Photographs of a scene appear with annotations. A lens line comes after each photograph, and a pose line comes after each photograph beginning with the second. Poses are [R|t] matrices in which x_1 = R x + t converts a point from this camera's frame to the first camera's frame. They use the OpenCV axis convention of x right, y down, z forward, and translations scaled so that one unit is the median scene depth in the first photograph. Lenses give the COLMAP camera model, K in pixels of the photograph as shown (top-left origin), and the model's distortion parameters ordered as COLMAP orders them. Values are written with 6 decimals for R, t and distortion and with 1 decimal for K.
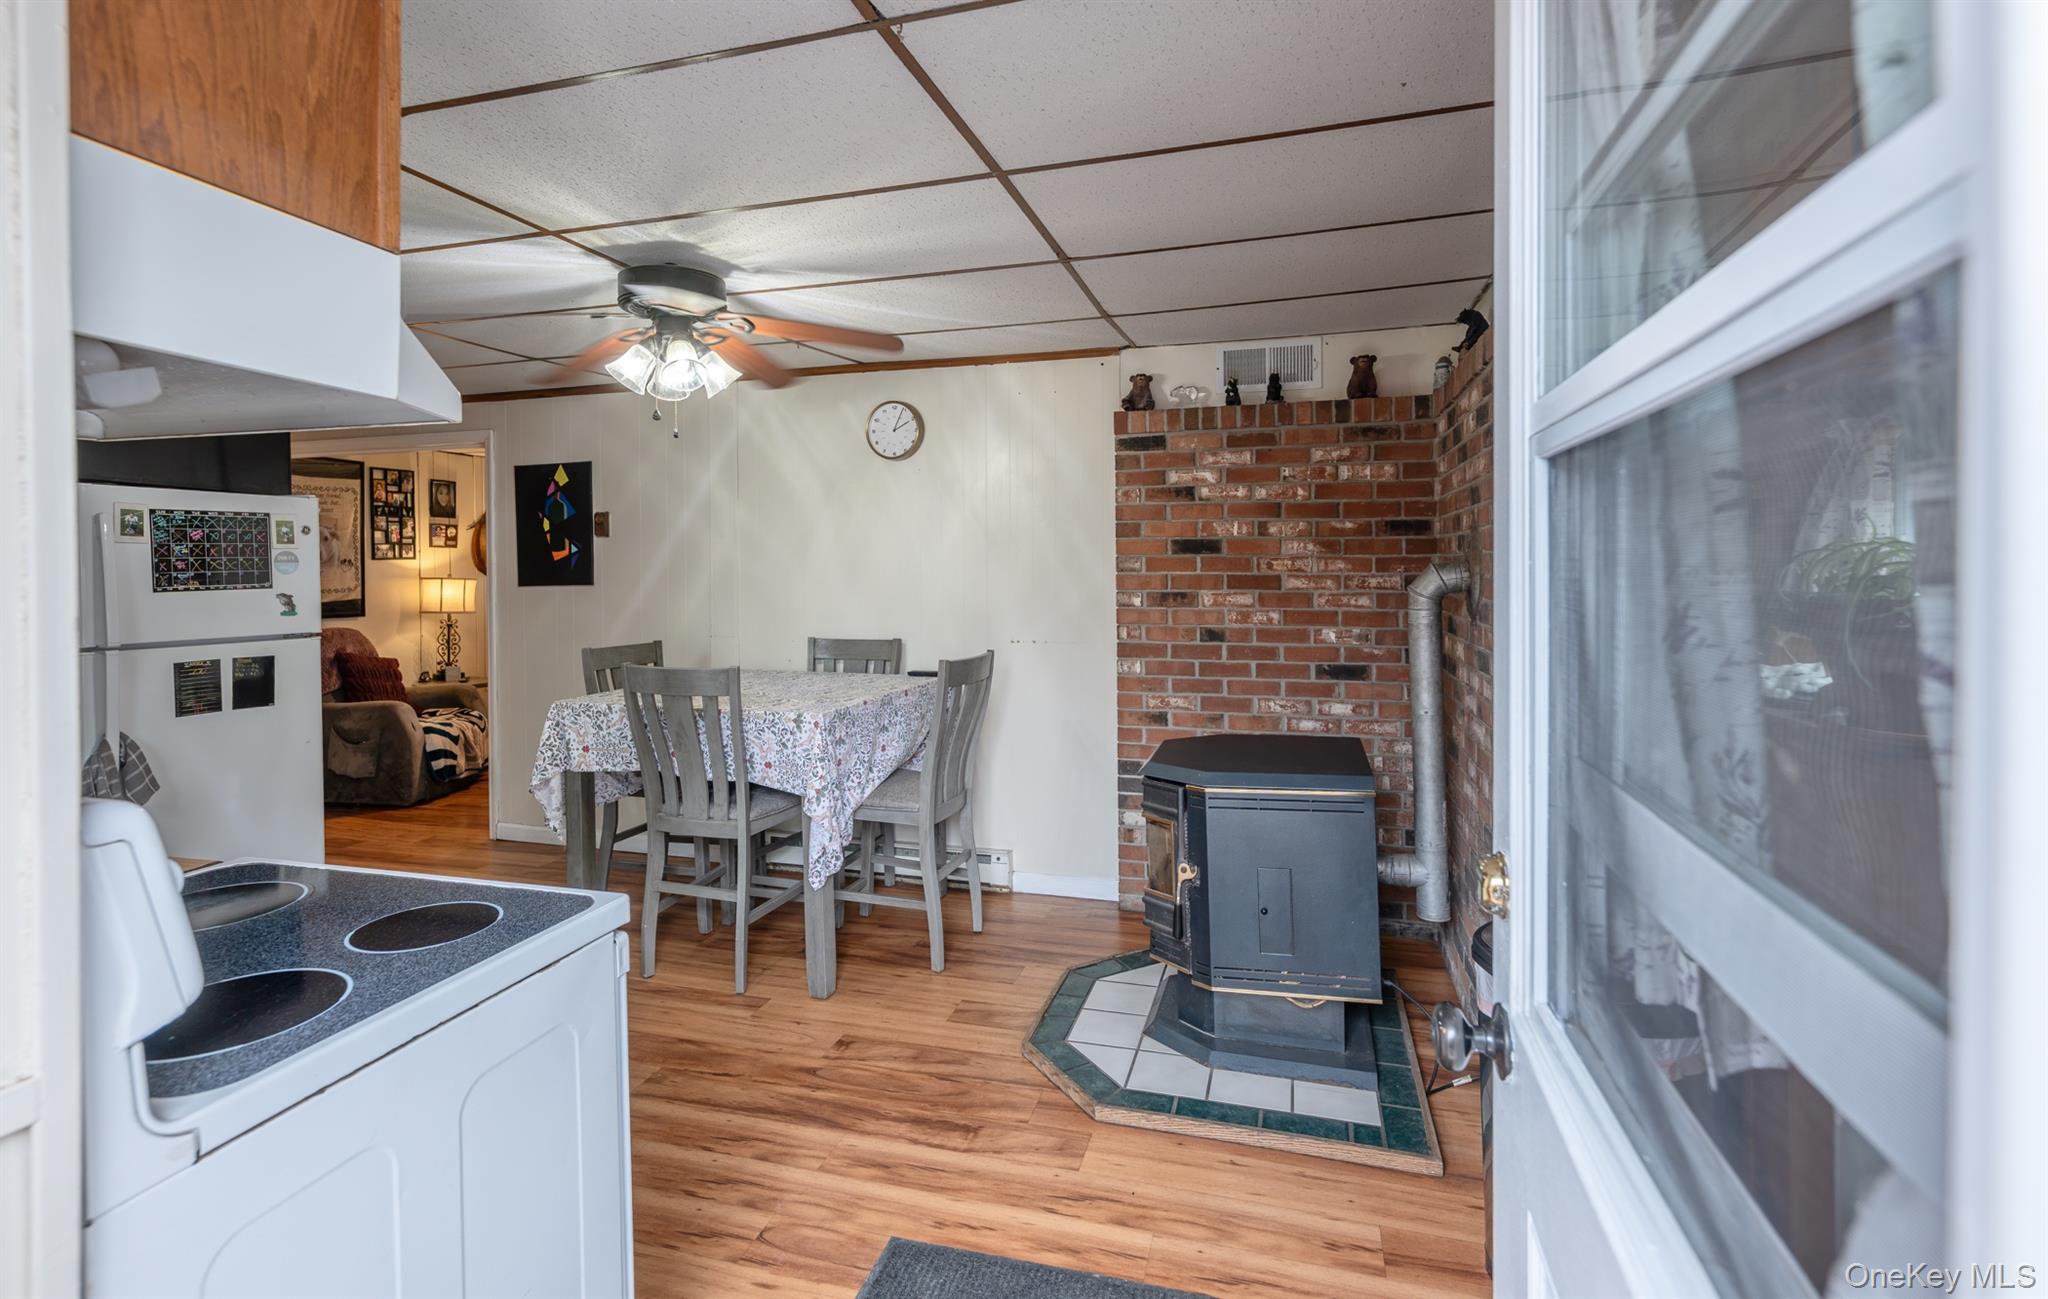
lens RADIAL K [[936.2, 0, 1022.8], [0, 936.2, 570.7], [0, 0, 1]] dist [-0.016089, -0.000015]
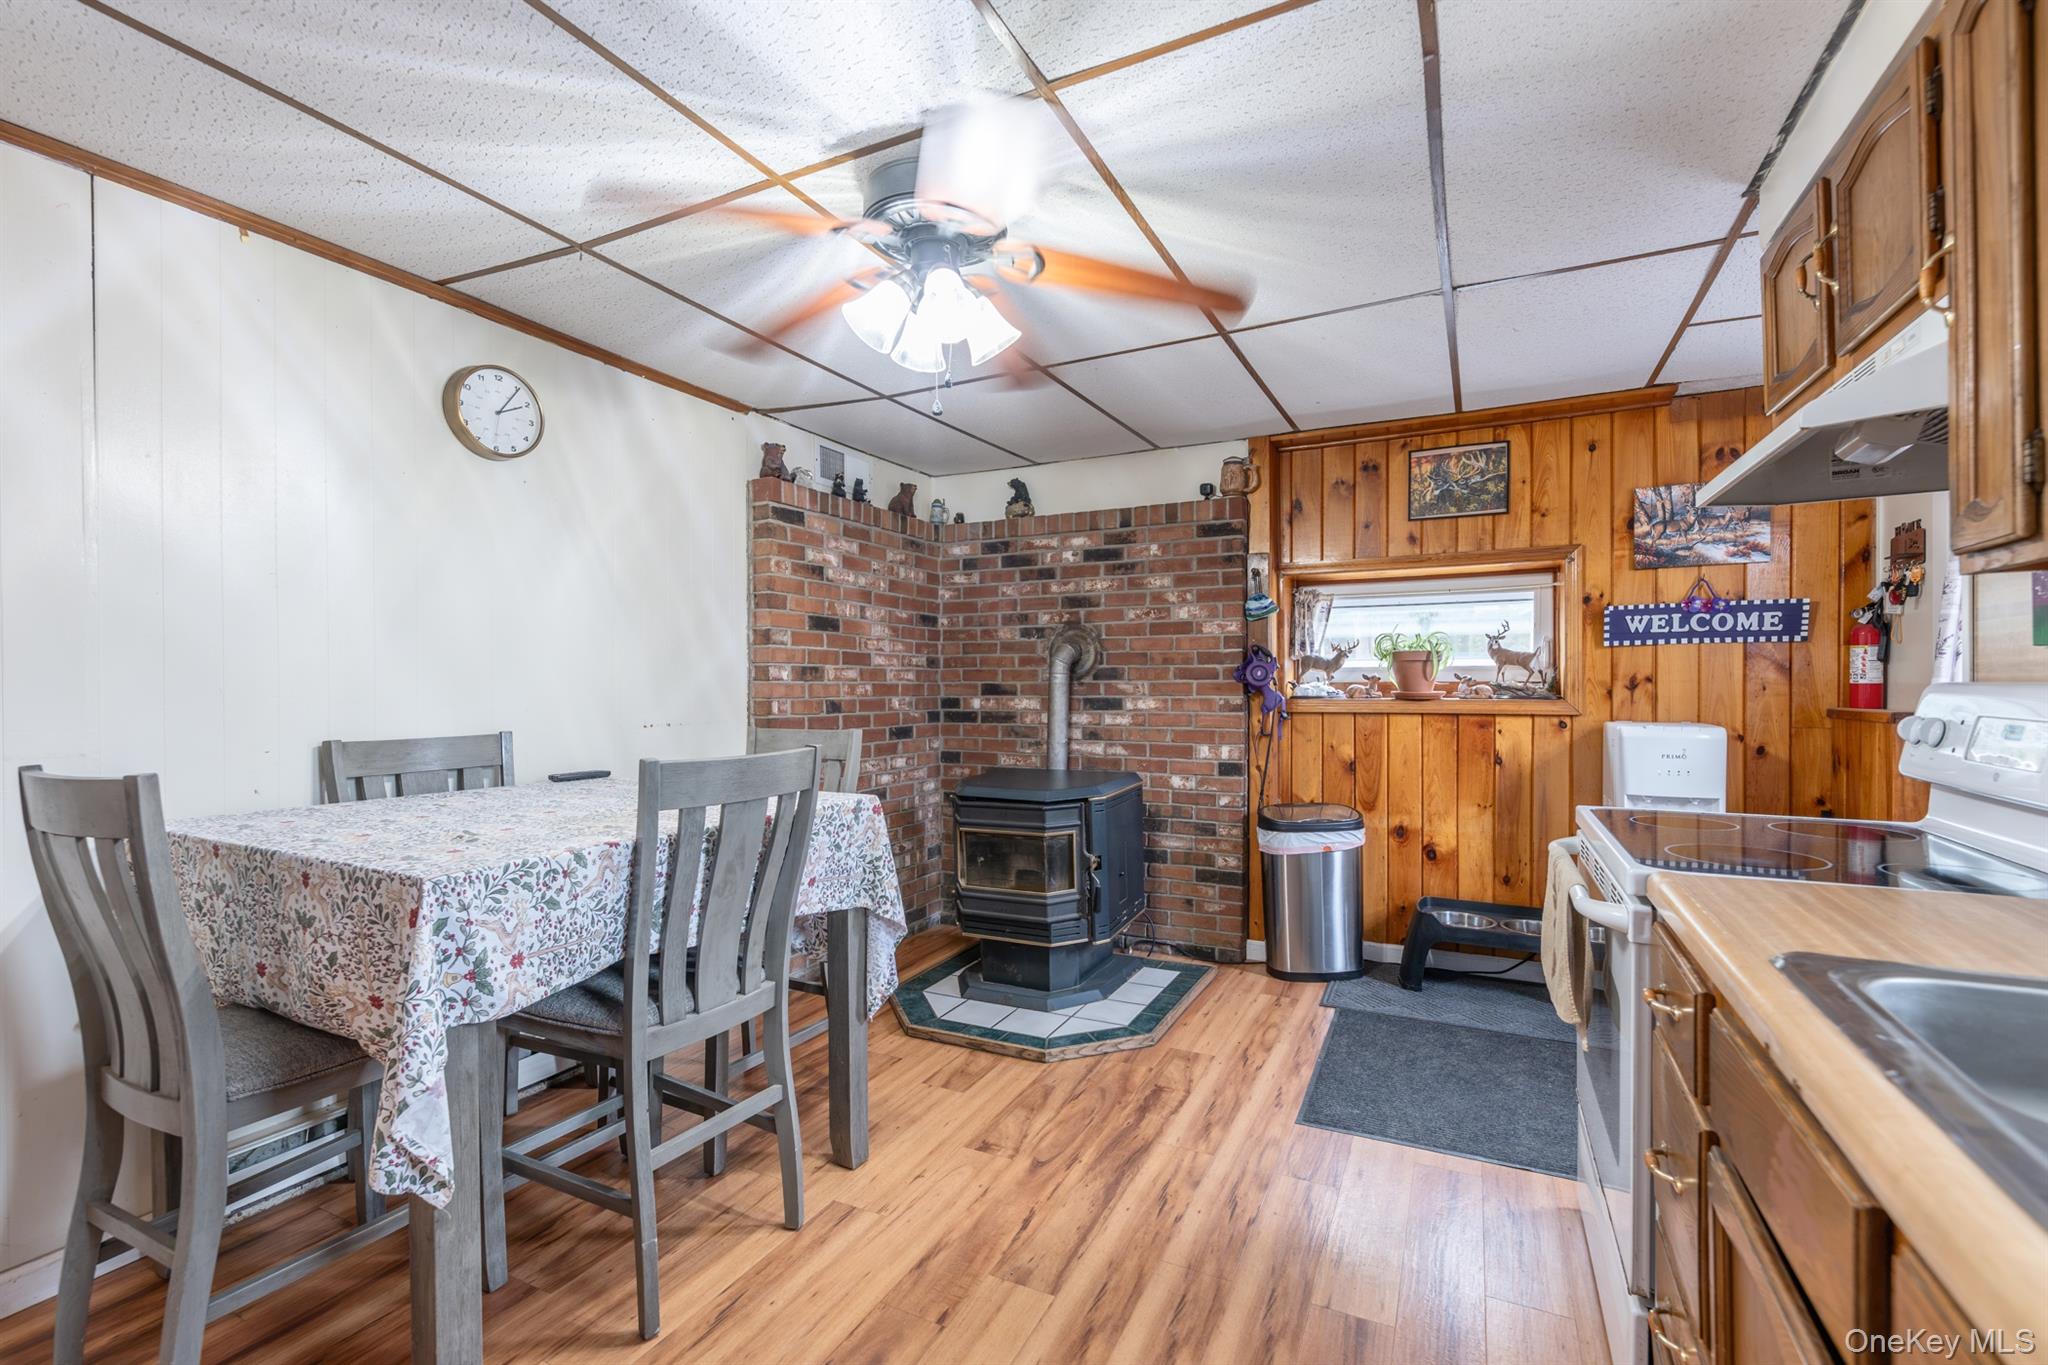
lens RADIAL K [[889.1, 0, 1024.0], [0, 889.1, 682.5], [0, 0, 1]] dist [-0.000158, -0.000023]
pose [[0.182661, 0.009176, 0.983133, -0.798169], [0.005483, 0.999931, -0.010351, 0.054863], [-0.983161, 0.007282, 0.182598, 0.623452]]
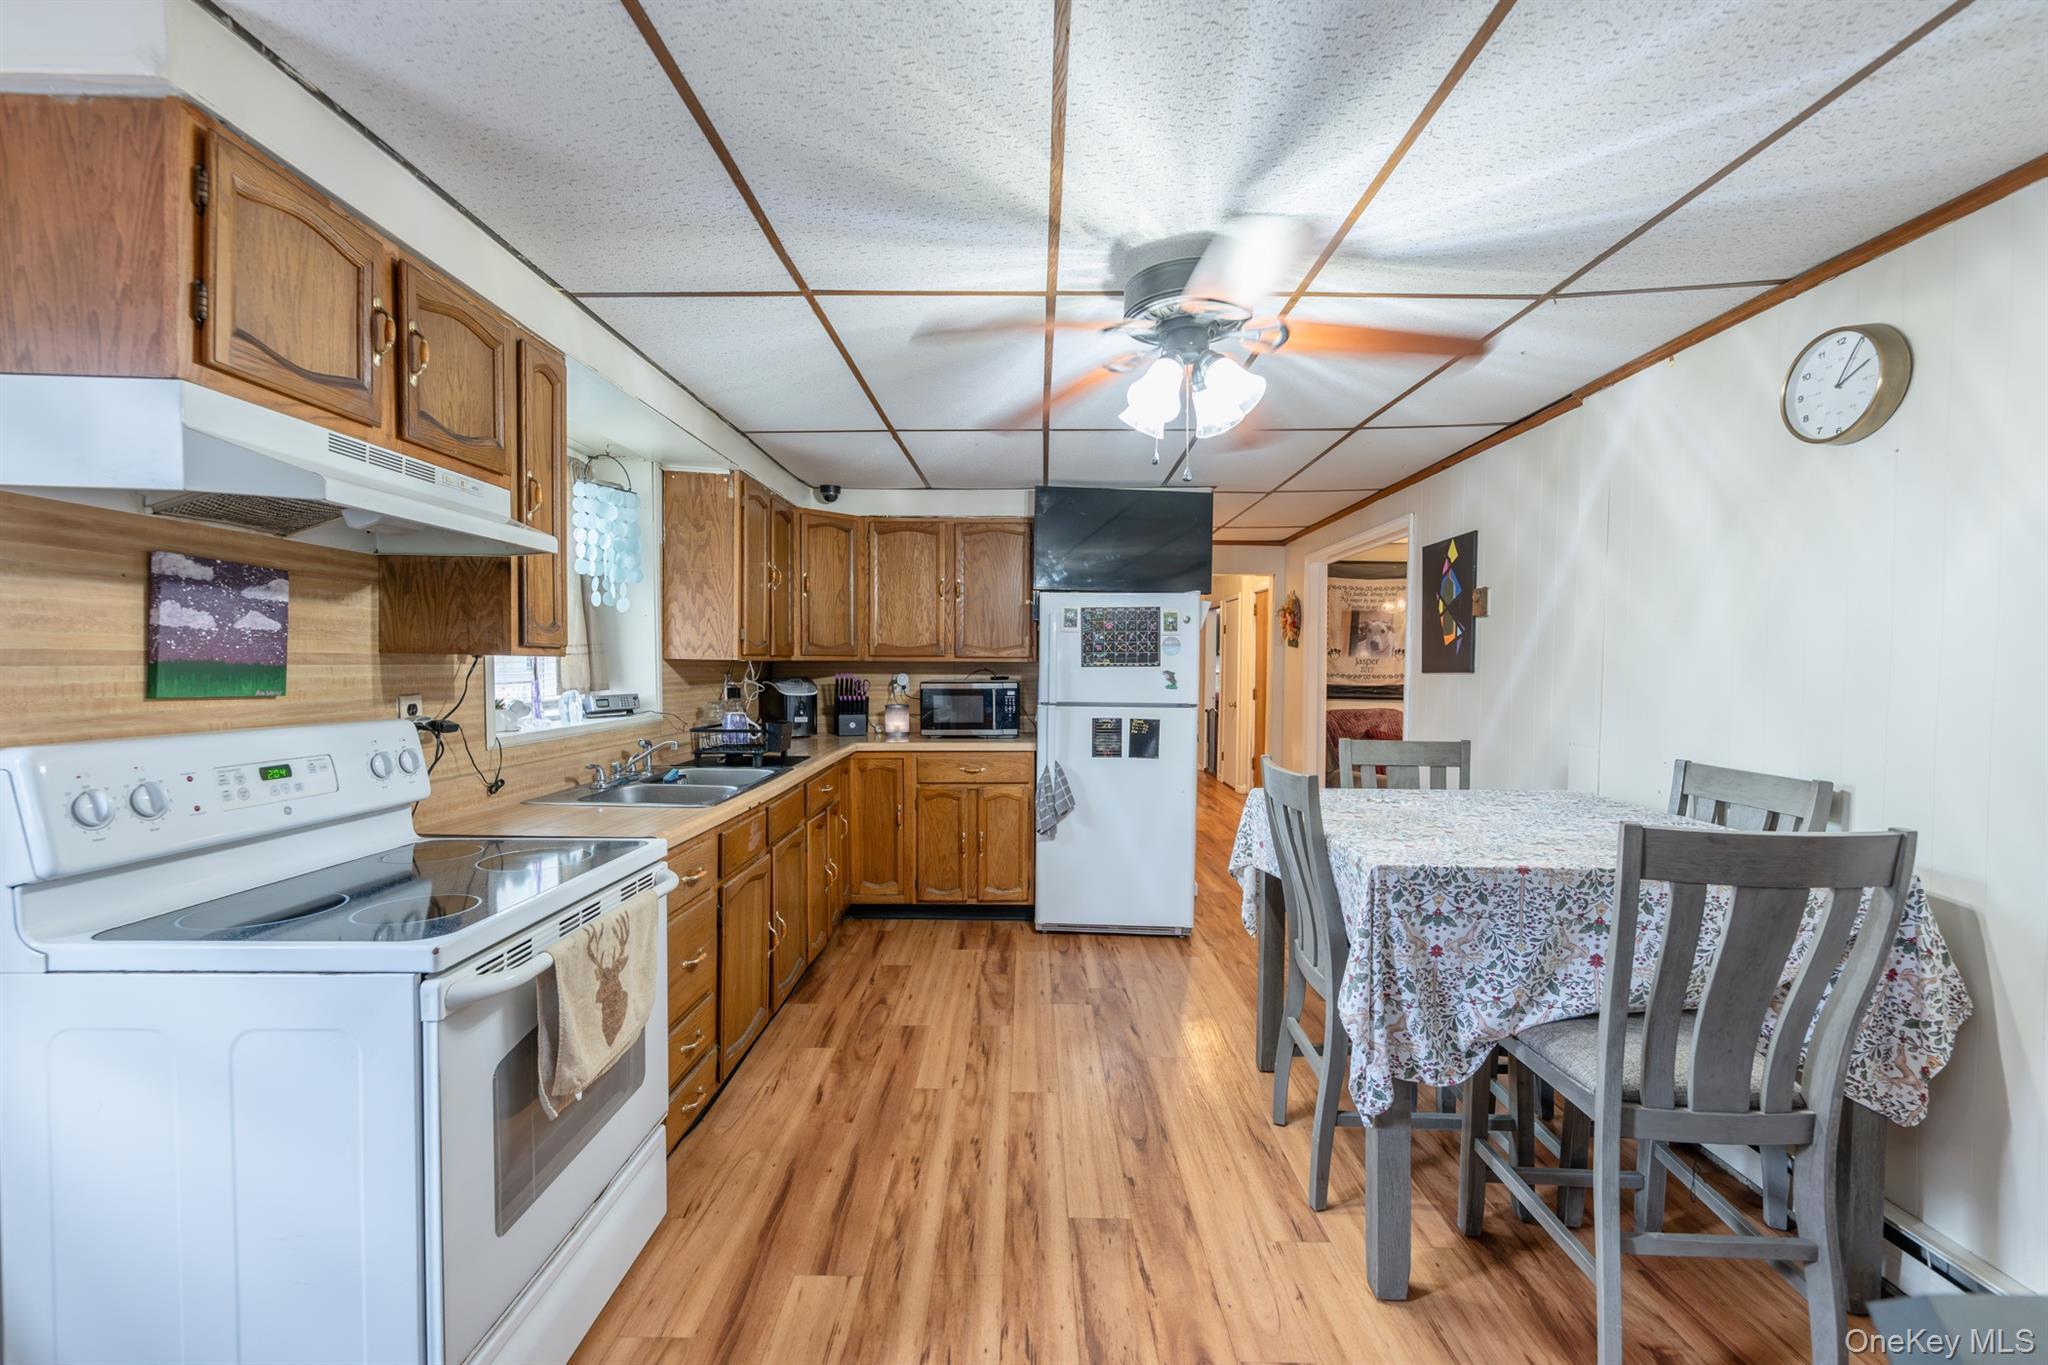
lens RADIAL K [[821.3, 0, 1021.2], [0, 821.3, 690.7], [0, 0, 1]] dist [0.000780, -0.000197]
pose [[0.268647, 0.041162, -0.962359, 0.222722], [-0.014424, 0.999146, 0.038709, 0.011353], [0.963131, 0.003483, 0.269012, 0.515100]]
